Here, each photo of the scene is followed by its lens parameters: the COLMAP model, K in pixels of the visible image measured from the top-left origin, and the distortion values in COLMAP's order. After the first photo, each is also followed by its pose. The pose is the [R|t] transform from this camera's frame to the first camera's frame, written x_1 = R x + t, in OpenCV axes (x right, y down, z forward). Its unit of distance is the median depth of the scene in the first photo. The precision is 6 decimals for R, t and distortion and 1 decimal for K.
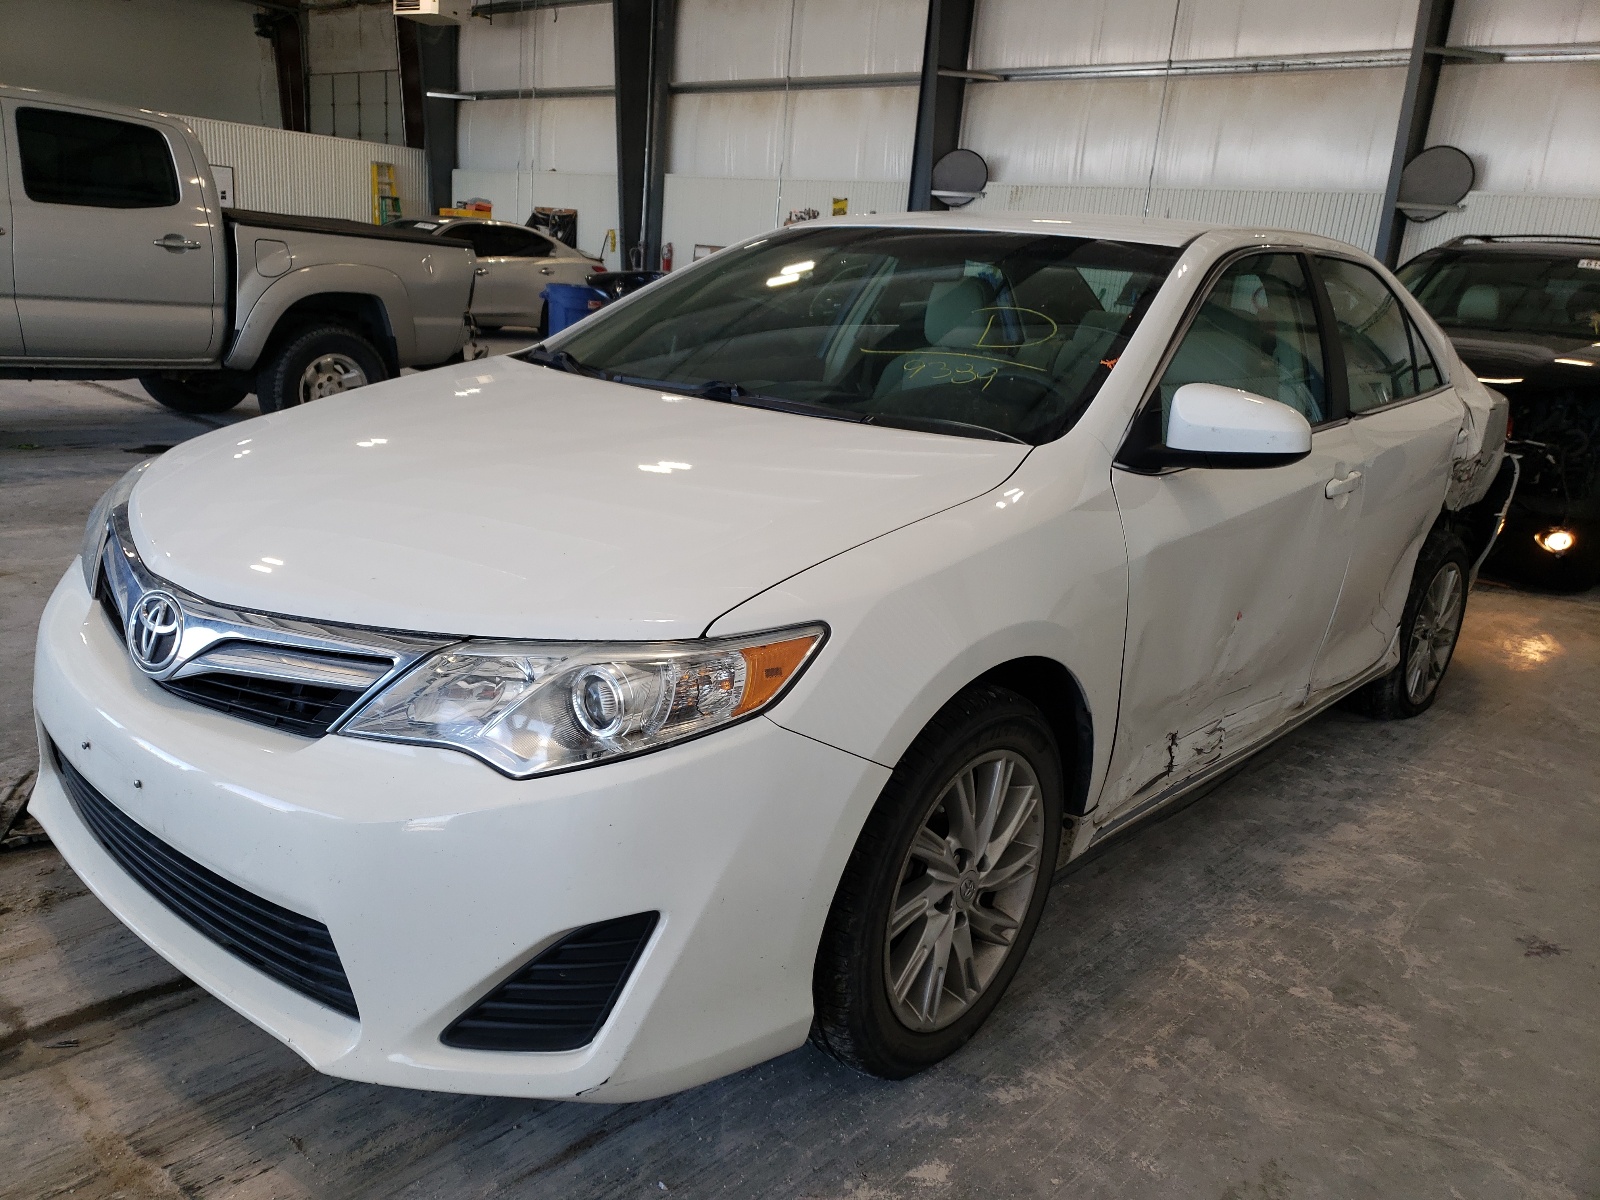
lens RADIAL K [[1196.2, 0, 790.7], [0, 1196.2, 599.1], [0, 0, 1]] dist [-0.004106, -0.002124]
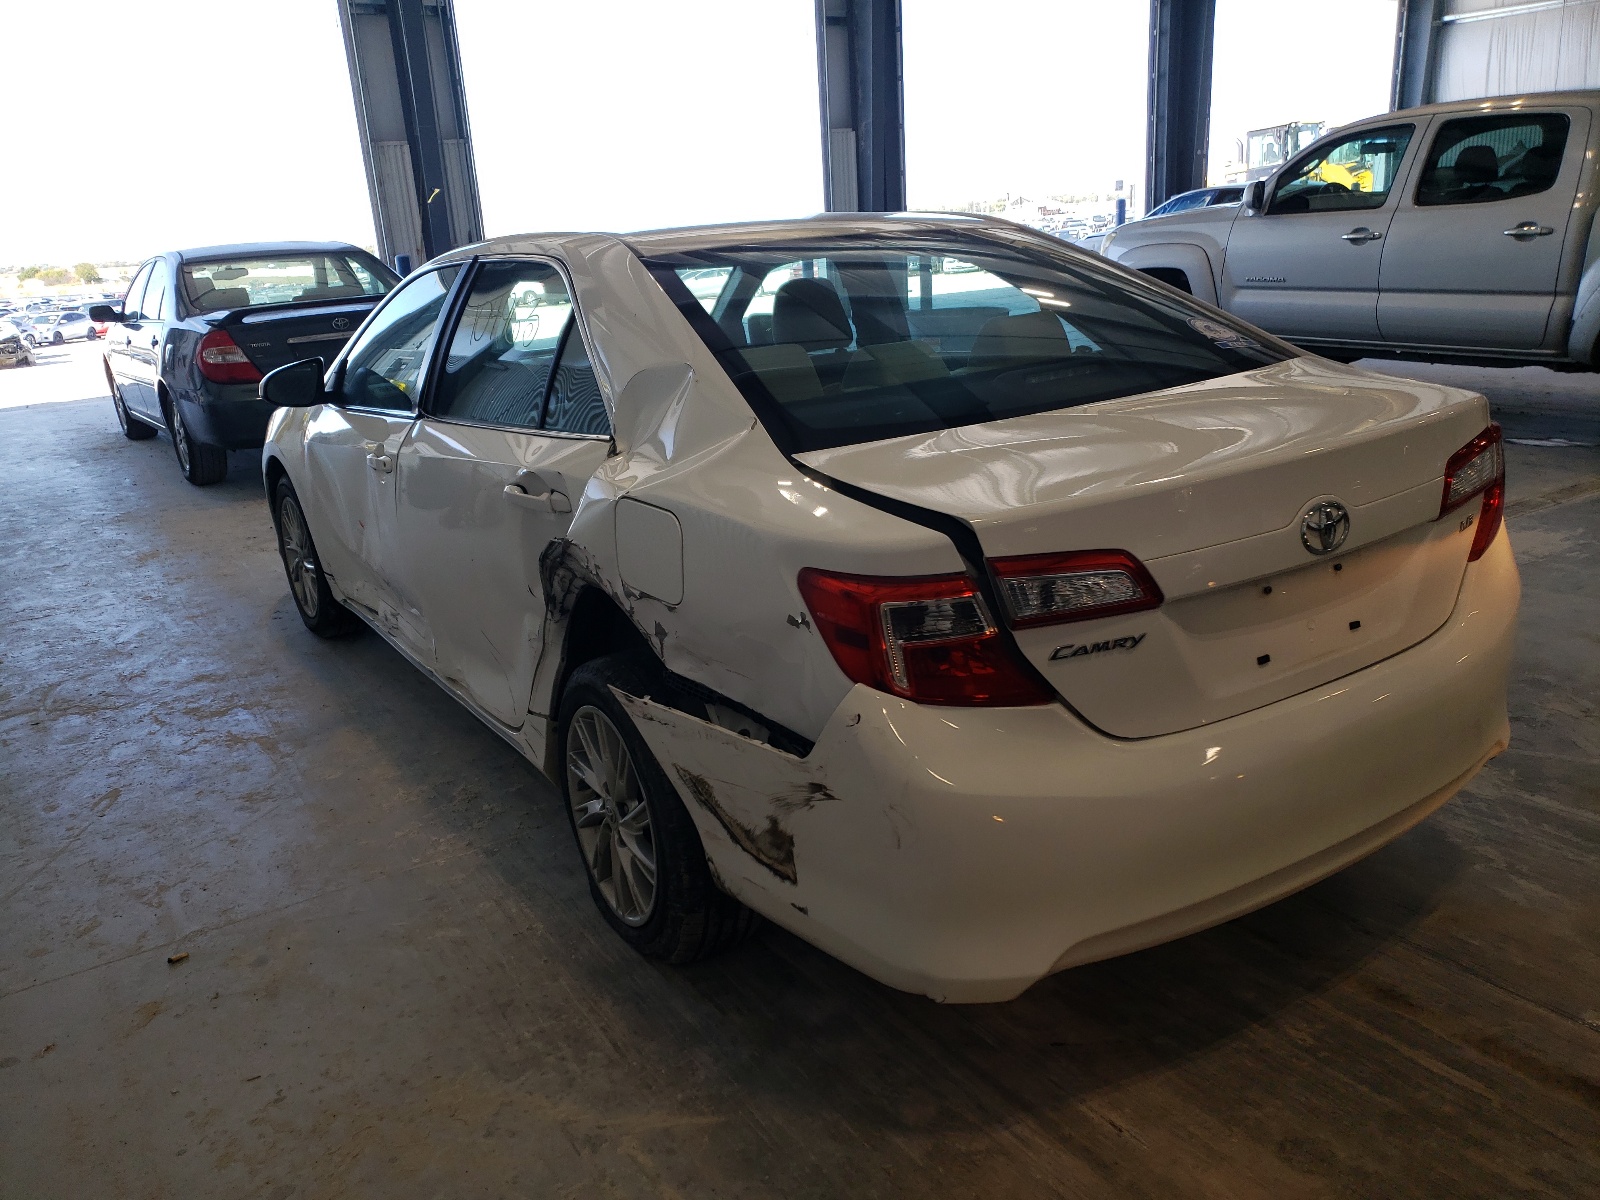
lens RADIAL K [[1196.2, 0, 790.7], [0, 1196.2, 599.1], [0, 0, 1]] dist [-0.004106, -0.002124]
pose [[-0.229391, 0.229269, -0.945947, 0.678819], [-0.210951, 0.937052, 0.278269, -0.172824], [0.950200, 0.263380, -0.166587, 0.722001]]
